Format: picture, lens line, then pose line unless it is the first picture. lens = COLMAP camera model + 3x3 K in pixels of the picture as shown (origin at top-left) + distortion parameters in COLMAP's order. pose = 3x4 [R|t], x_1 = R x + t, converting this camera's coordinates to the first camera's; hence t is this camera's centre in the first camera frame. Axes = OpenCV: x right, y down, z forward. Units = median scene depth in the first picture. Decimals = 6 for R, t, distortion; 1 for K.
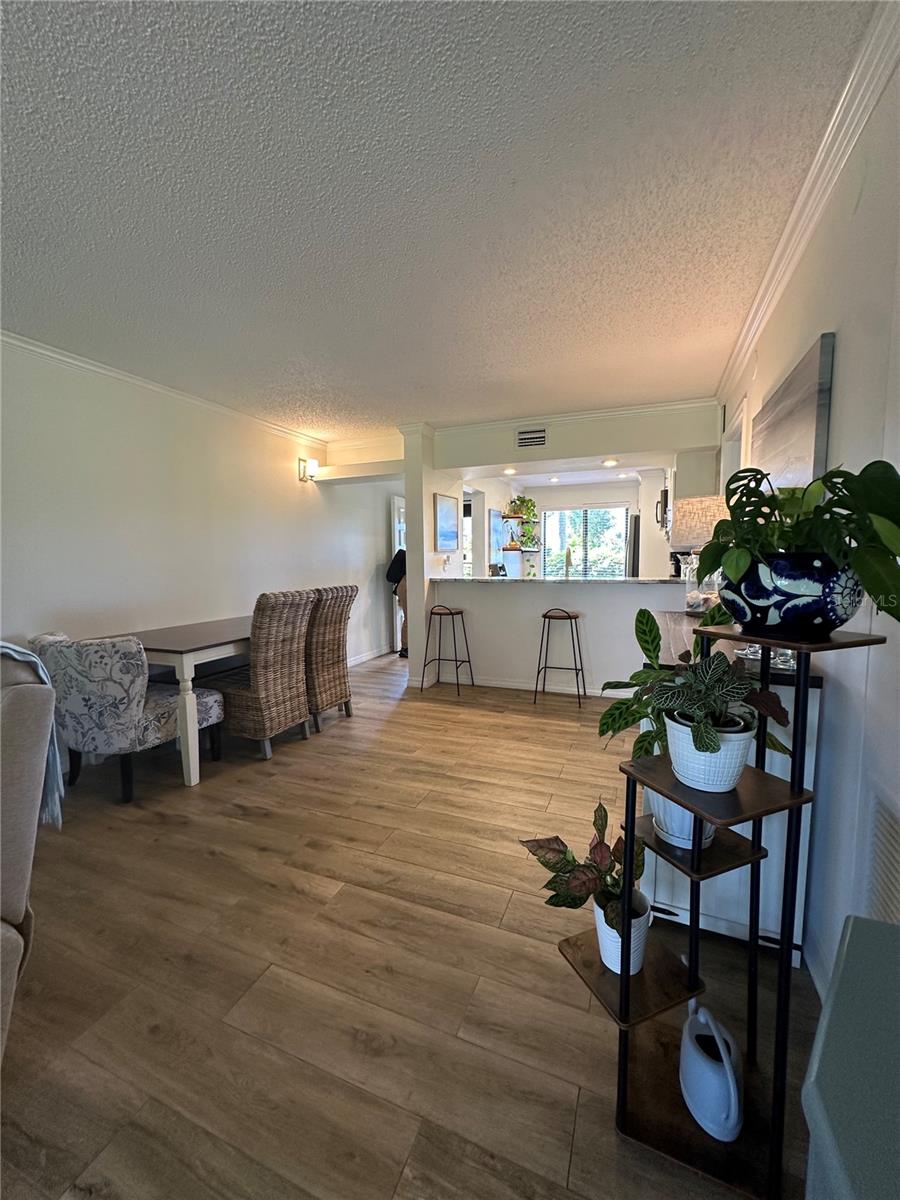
lens RADIAL K [[477.6, 0, 450.4], [0, 477.6, 607.8], [0, 0, 1]] dist [0.001446, 0.000115]
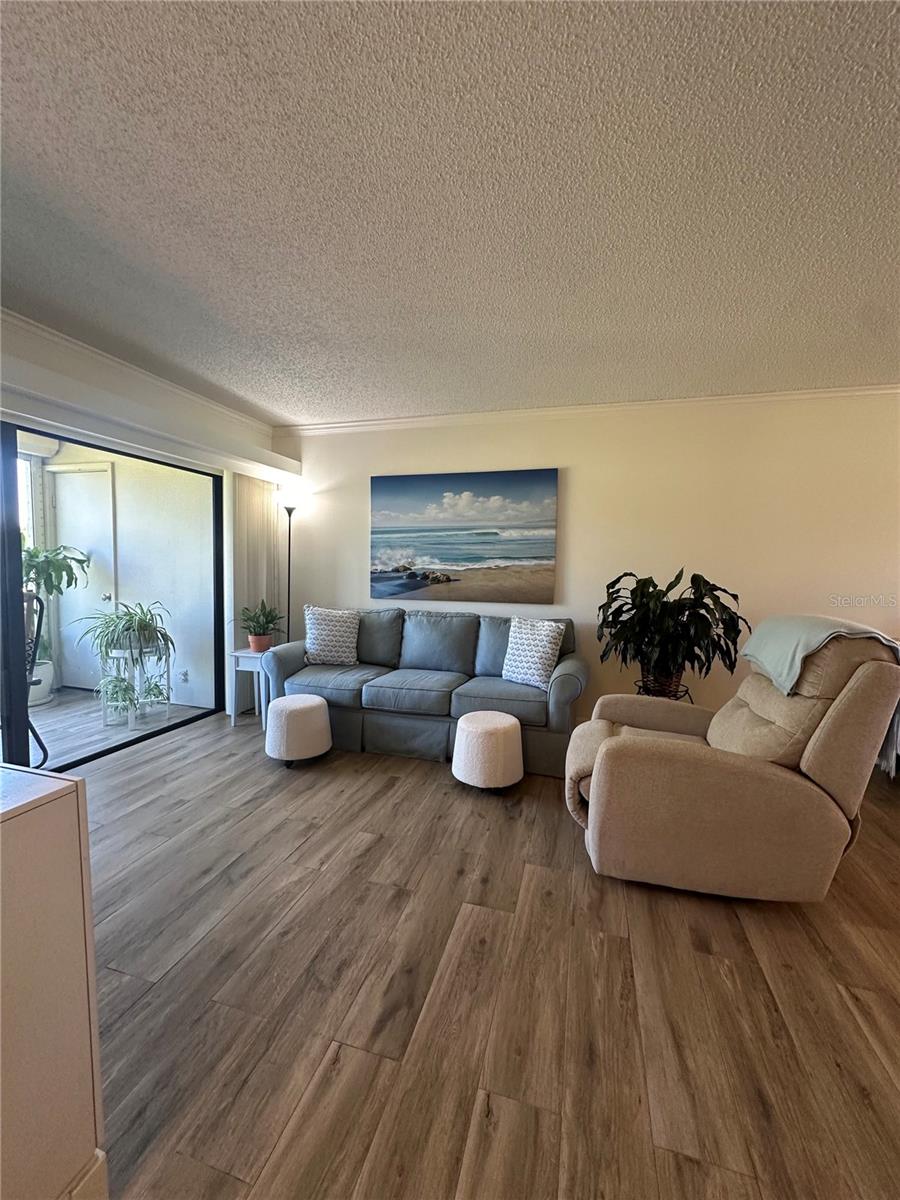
lens RADIAL K [[477.6, 0, 449.6], [0, 477.6, 600.8], [0, 0, 1]] dist [0.001446, 0.000115]
pose [[0.109995, 0.089189, -0.989922, 0.097634], [-0.134146, 0.988185, 0.074127, 0.015386], [0.984838, 0.124641, 0.120660, -0.129890]]
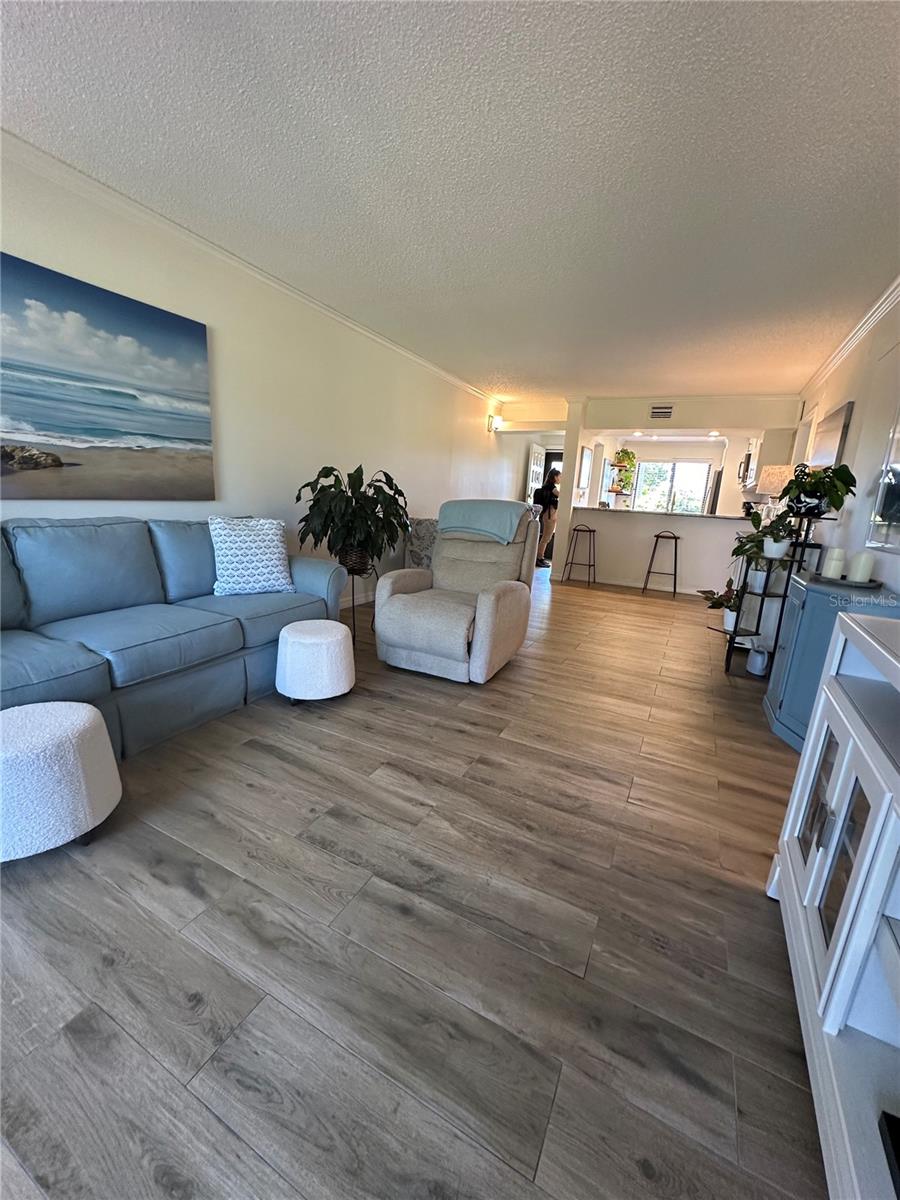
lens RADIAL K [[477.6, 0, 450.8], [0, 477.6, 598.9], [0, 0, 1]] dist [0.001446, 0.000115]
pose [[0.993553, 0.089590, -0.069464, -0.311191], [-0.081833, 0.990838, 0.107444, 0.100177], [0.078453, -0.101067, 0.991781, -0.539276]]
